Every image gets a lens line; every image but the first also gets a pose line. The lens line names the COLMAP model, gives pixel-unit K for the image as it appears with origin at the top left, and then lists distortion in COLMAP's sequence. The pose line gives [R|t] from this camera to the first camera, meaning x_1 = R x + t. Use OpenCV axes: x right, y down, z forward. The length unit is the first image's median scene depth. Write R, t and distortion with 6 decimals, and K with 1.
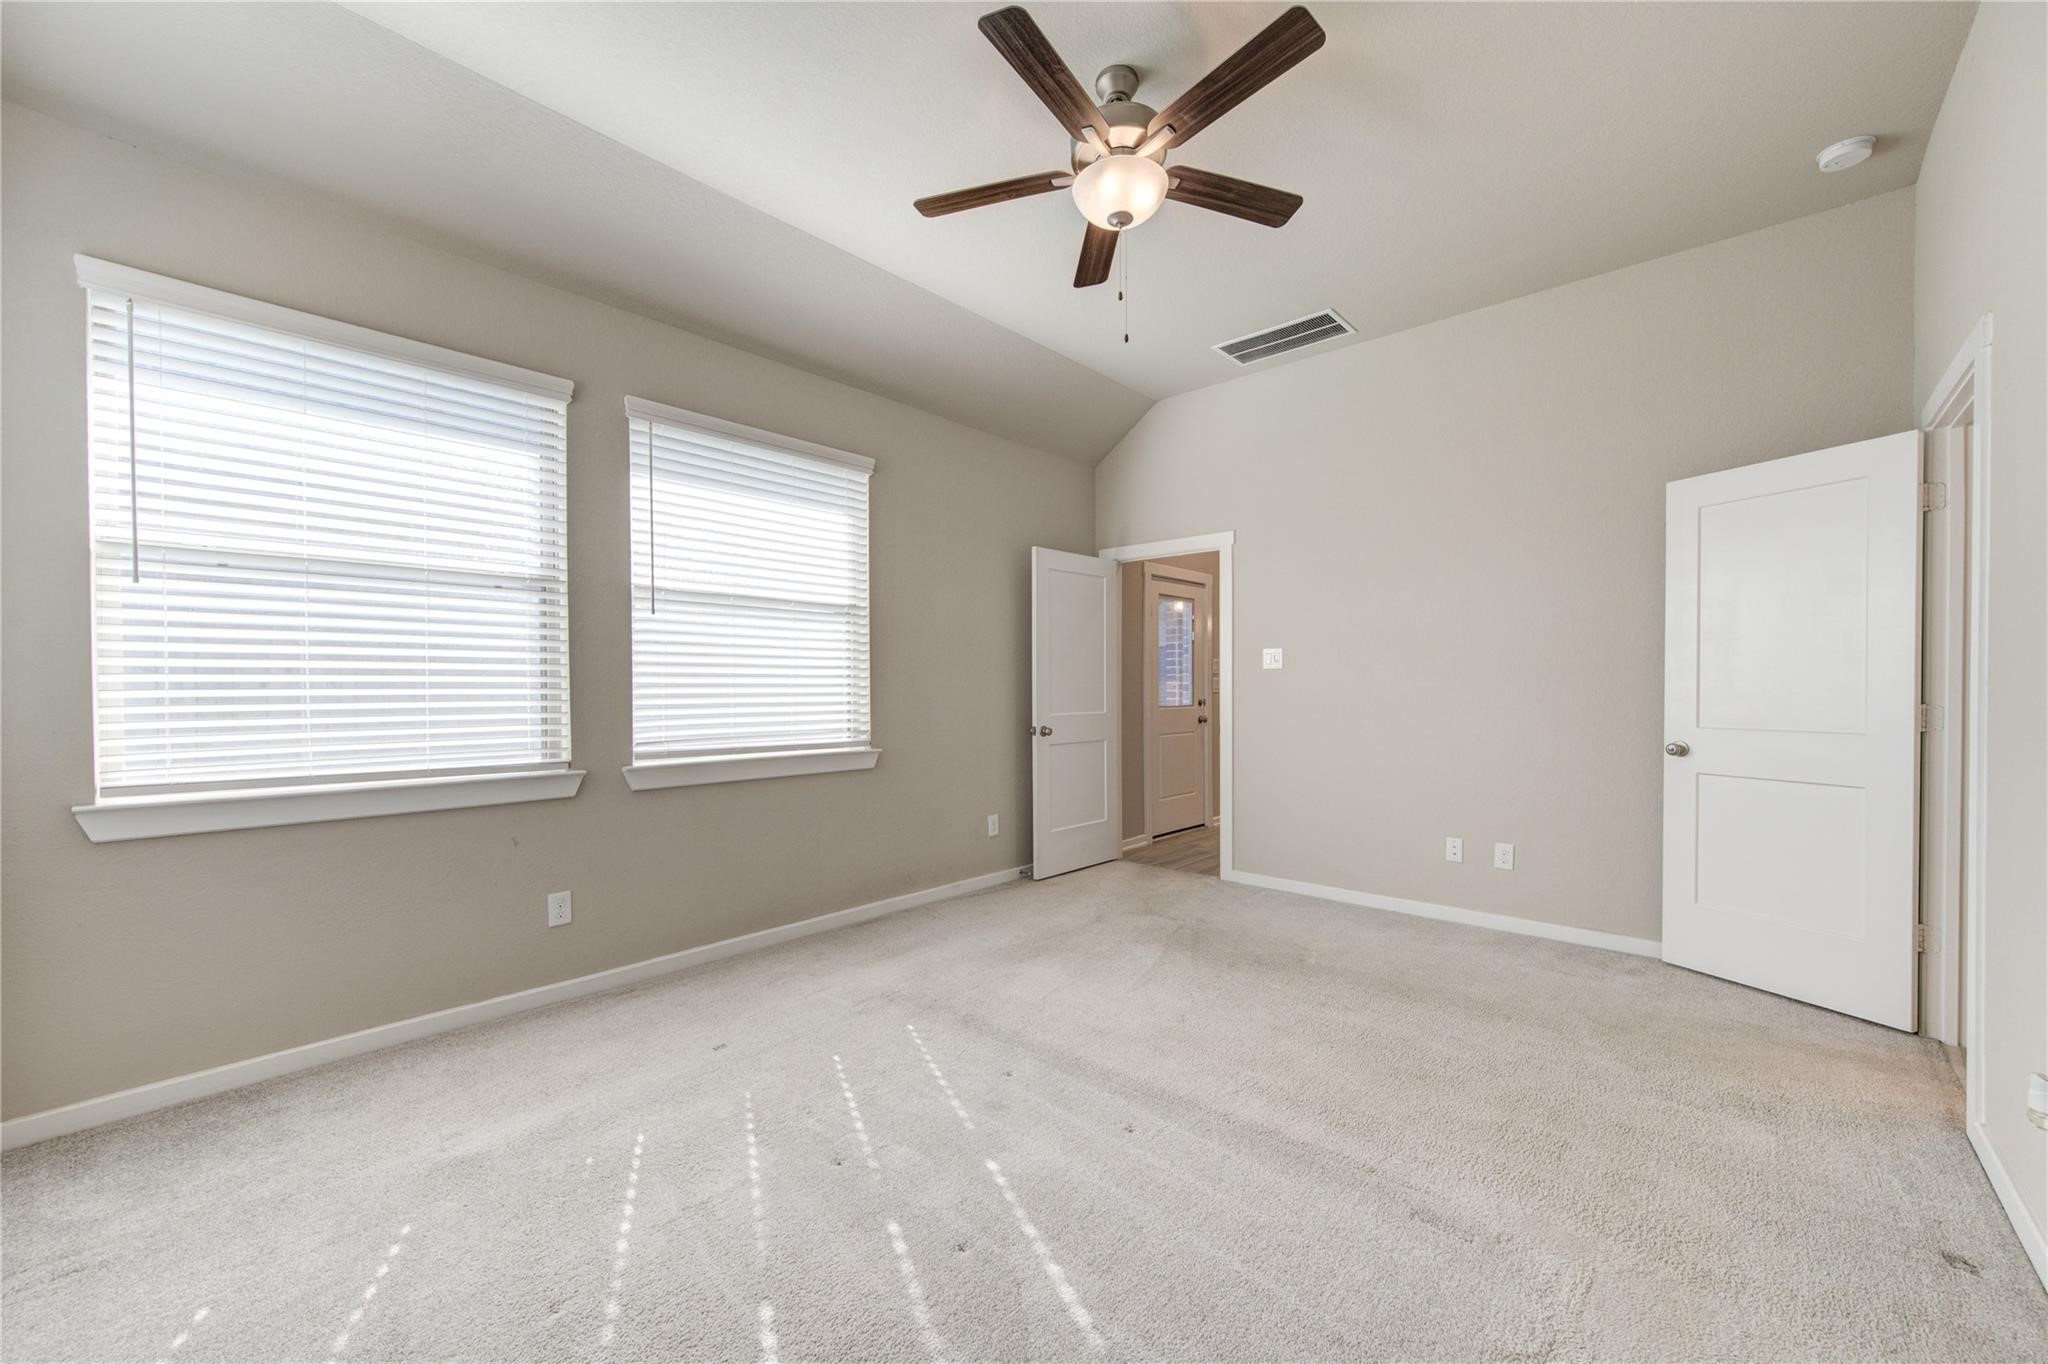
lens RADIAL K [[813.6, 0, 1012.9], [0, 813.6, 697.7], [0, 0, 1]] dist [-0.002383, -0.000357]
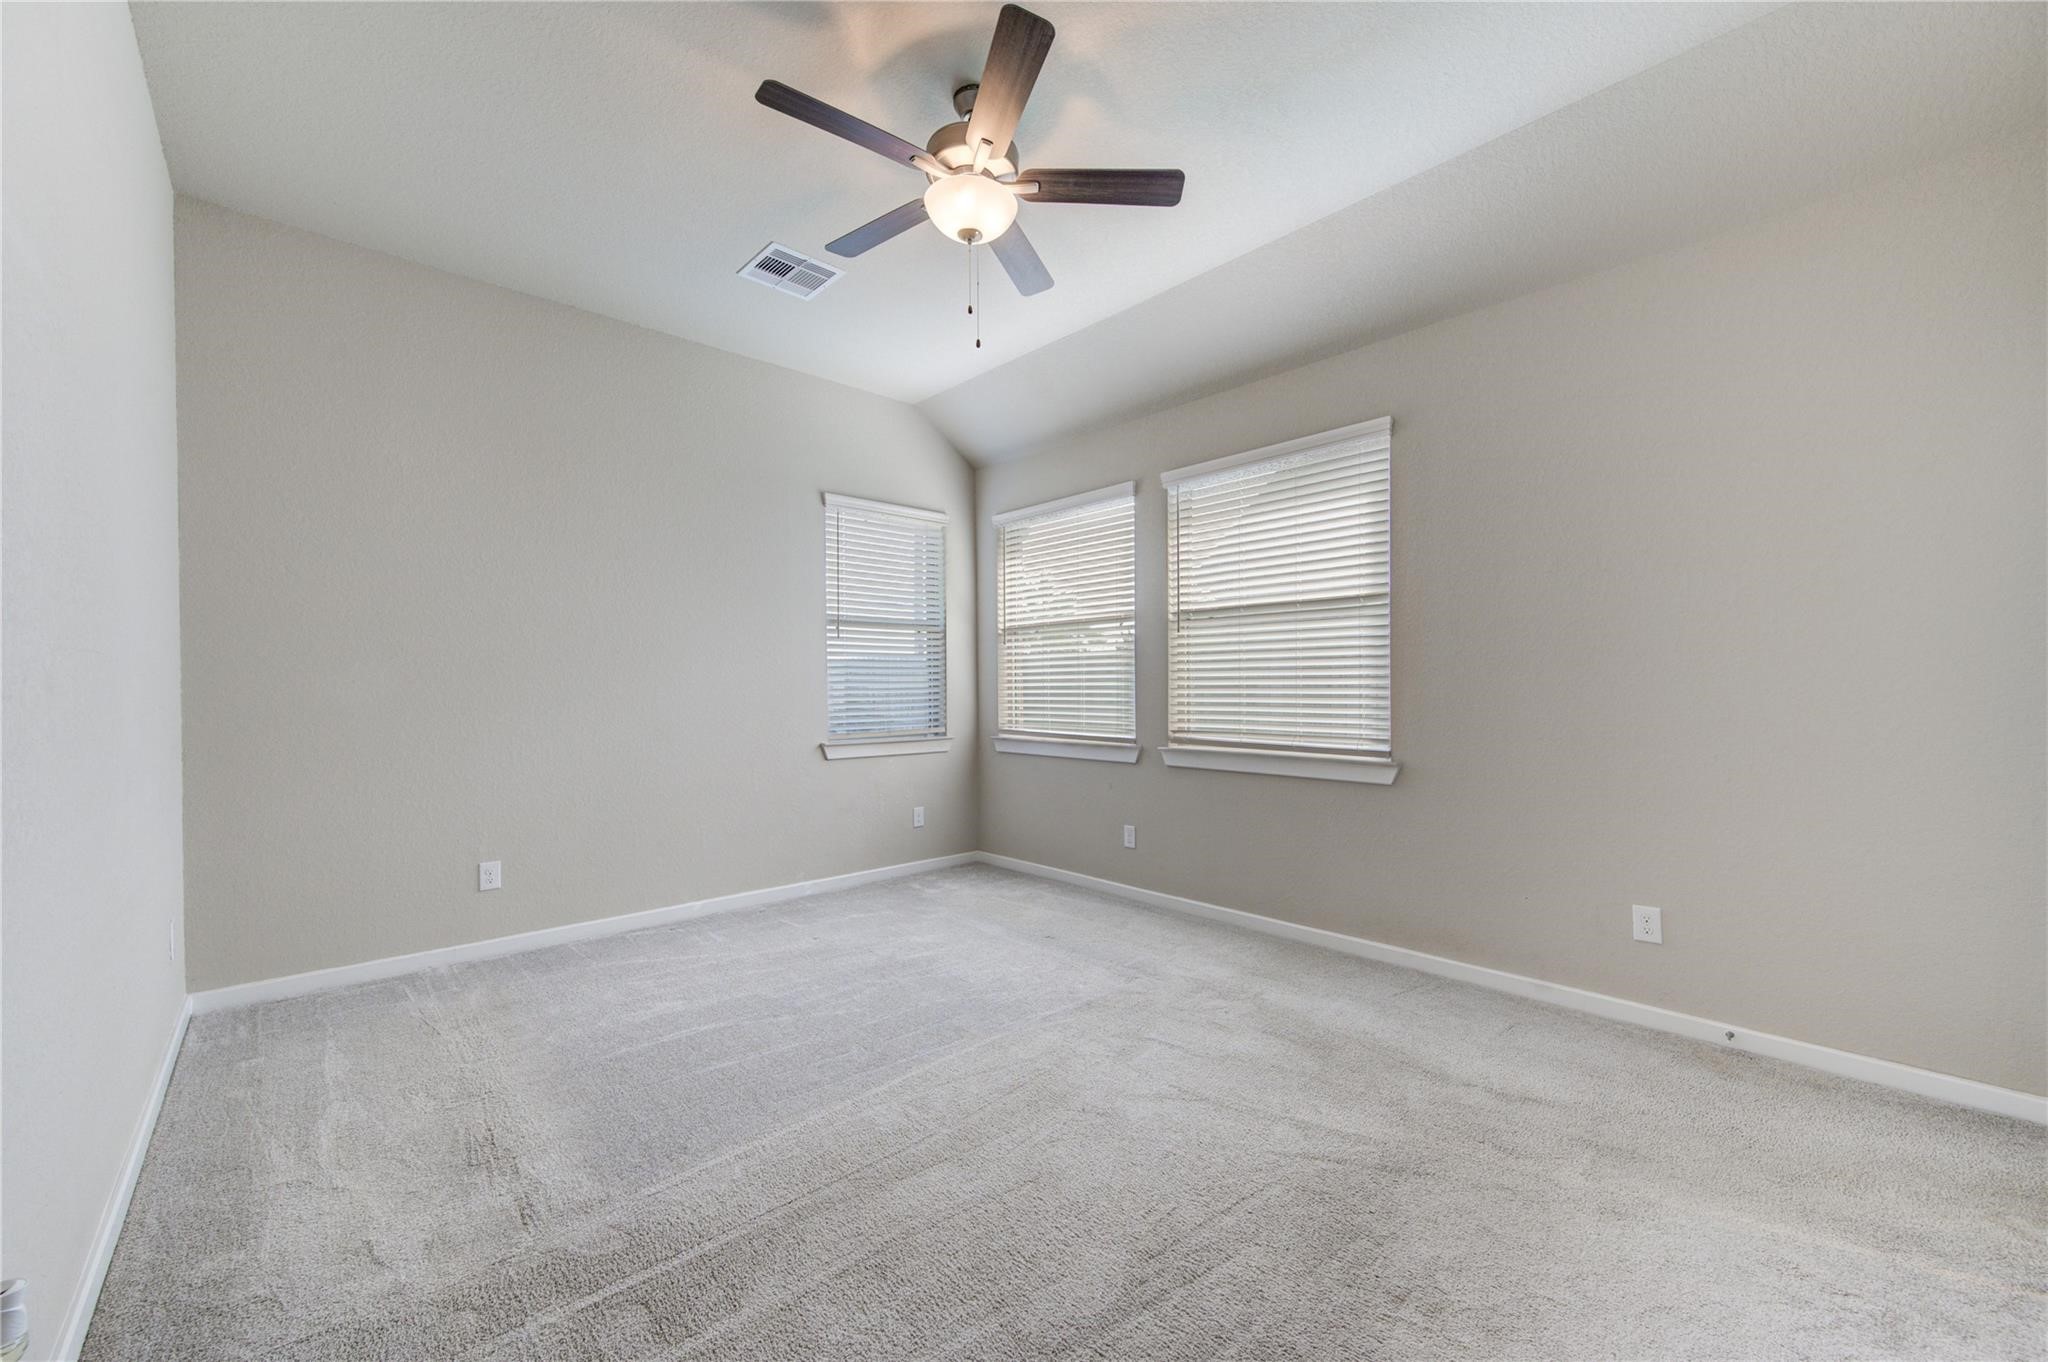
lens RADIAL K [[824.7, 0, 1045.2], [0, 824.7, 688.3], [0, 0, 1]] dist [0.002366, 0.000248]
pose [[-0.087687, 0.001183, -0.996147, 0.818173], [-0.004115, 0.999990, 0.001549, -0.012954], [0.996140, 0.004235, -0.087681, 0.835396]]
